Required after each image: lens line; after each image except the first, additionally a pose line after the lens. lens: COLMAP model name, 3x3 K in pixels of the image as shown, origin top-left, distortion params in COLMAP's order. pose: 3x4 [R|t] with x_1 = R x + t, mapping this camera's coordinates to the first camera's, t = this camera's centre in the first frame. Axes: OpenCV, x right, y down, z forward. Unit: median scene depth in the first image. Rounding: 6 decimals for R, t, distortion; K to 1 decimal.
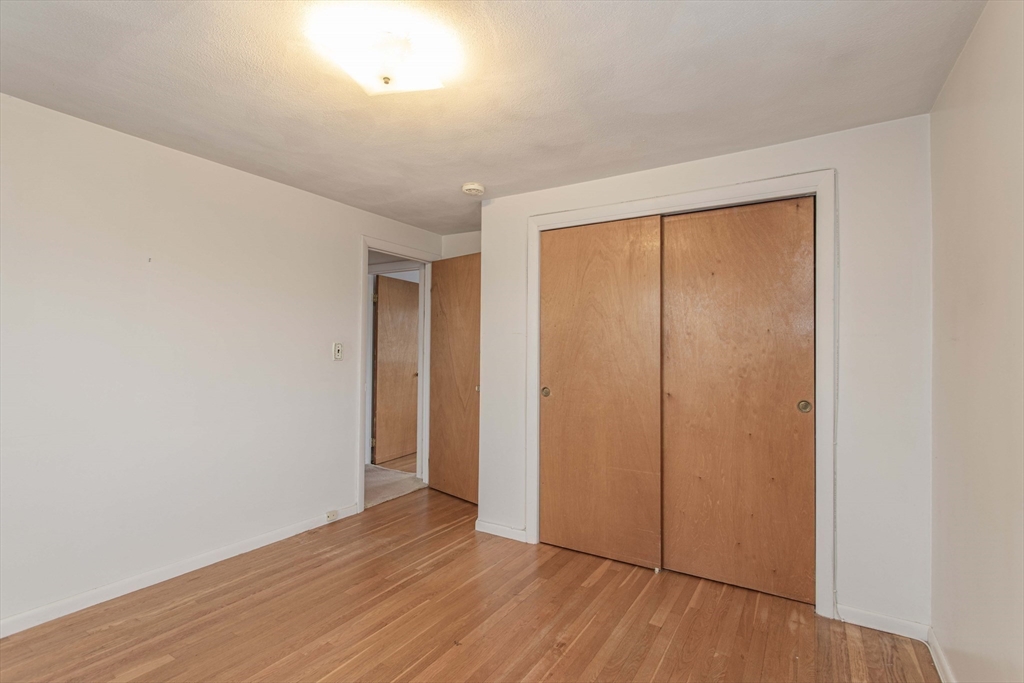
lens RADIAL K [[487.2, 0, 513.9], [0, 487.2, 341.5], [0, 0, 1]] dist [-0.001805, -0.000217]
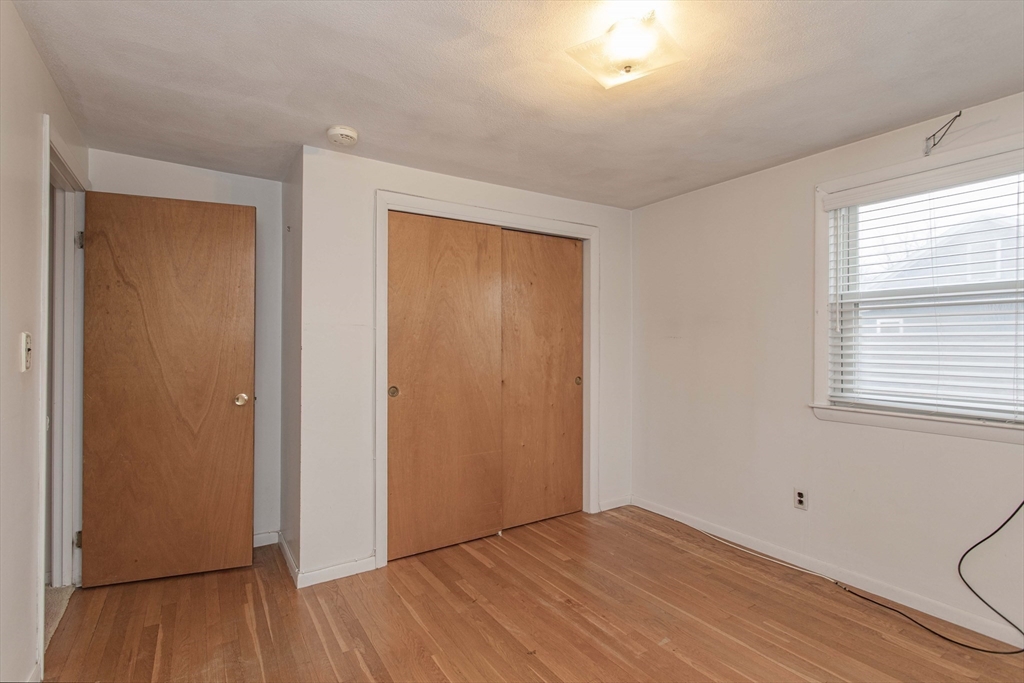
lens RADIAL K [[487.2, 0, 513.9], [0, 487.2, 341.5], [0, 0, 1]] dist [-0.001805, -0.000217]
pose [[0.423961, 0.001654, 0.905679, -0.728905], [-0.006673, 0.999977, 0.001298, 0.010770], [-0.905656, -0.006594, 0.423962, 0.470303]]
